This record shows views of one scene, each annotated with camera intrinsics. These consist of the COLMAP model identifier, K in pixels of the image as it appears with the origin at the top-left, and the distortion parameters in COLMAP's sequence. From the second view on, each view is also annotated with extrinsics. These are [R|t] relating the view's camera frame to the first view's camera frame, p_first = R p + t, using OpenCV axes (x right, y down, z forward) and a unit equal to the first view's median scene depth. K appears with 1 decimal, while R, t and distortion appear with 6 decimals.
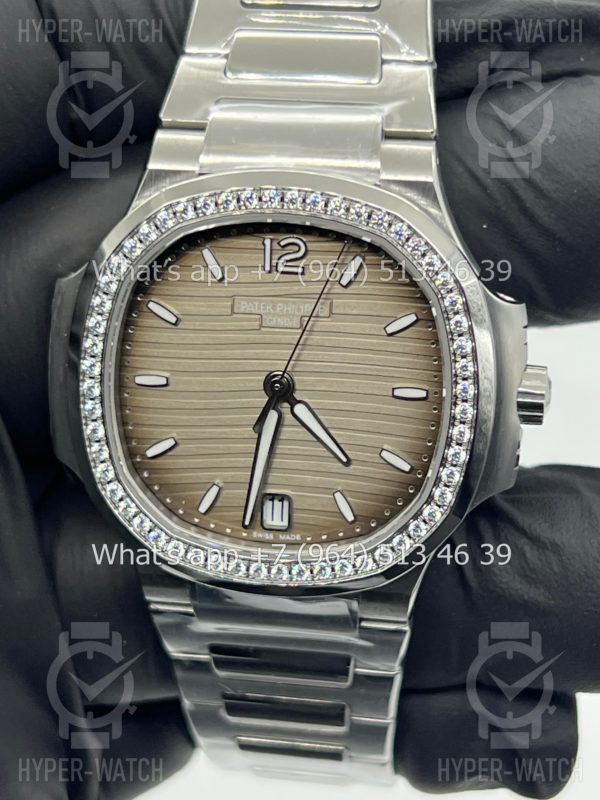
lens RADIAL K [[1891.1, 0, 300.5], [0, 1891.1, 401.5], [0, 0, 1]] dist [0.343359, 0.000000]
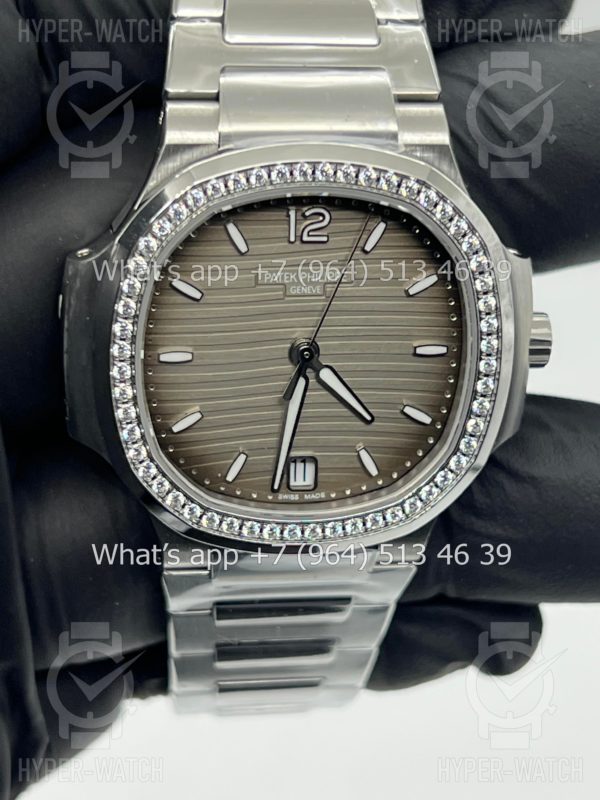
lens RADIAL K [[1891.1, 0, 297.4], [0, 1891.1, 399.6], [0, 0, 1]] dist [0.343359, 0.000000]
pose [[0.952679, -0.094745, 0.288837, -0.310124], [0.061118, 0.990484, 0.123314, -0.108649], [-0.297771, -0.099825, 0.949404, 0.034659]]
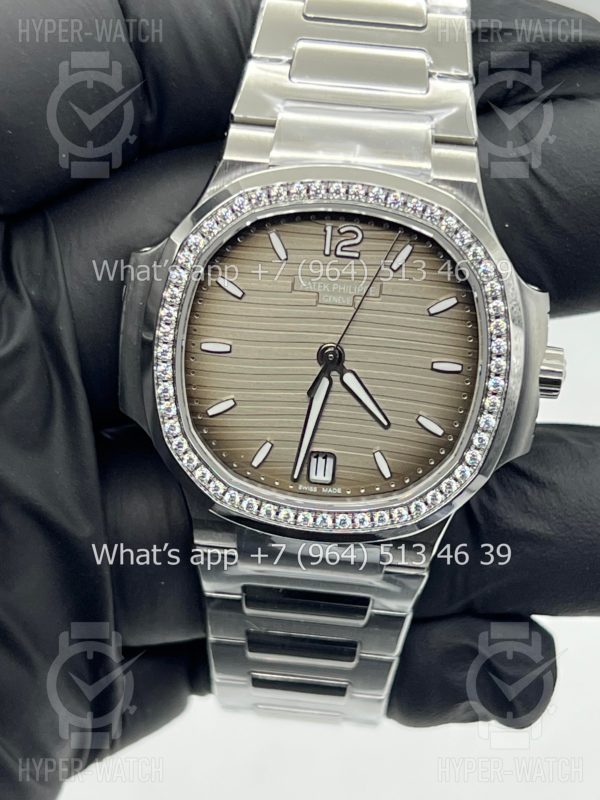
lens RADIAL K [[1891.1, 0, 293.7], [0, 1891.1, 391.4], [0, 0, 1]] dist [0.343359, 0.000000]
pose [[0.991170, 0.034421, 0.128051, -0.177363], [-0.034802, 0.999394, 0.000738, 0.012620], [-0.127948, -0.005188, 0.991767, -0.119416]]
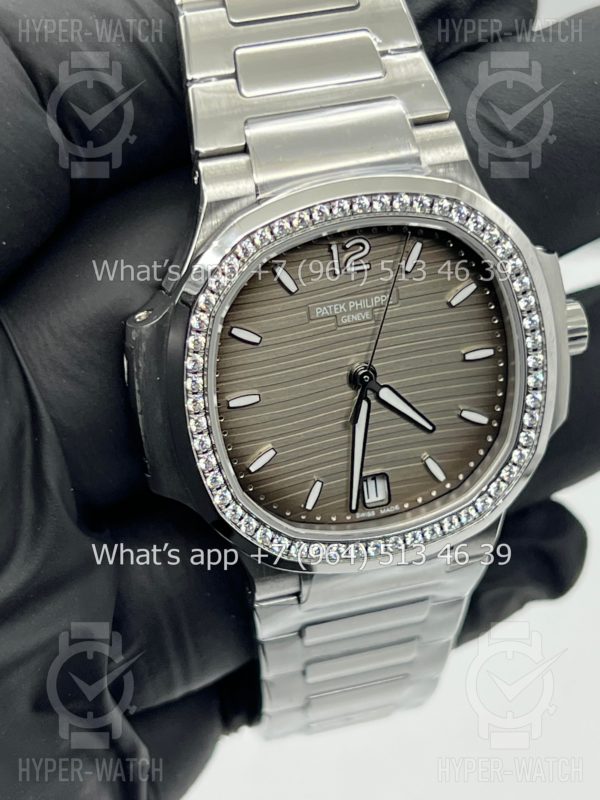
lens RADIAL K [[1891.1, 0, 298.8], [0, 1891.1, 399.8], [0, 0, 1]] dist [0.343359, 0.000000]
pose [[0.902955, -0.249776, 0.349692, -0.417294], [0.210830, 0.966559, 0.145993, -0.157937], [-0.374463, -0.058100, 0.925420, 0.030672]]
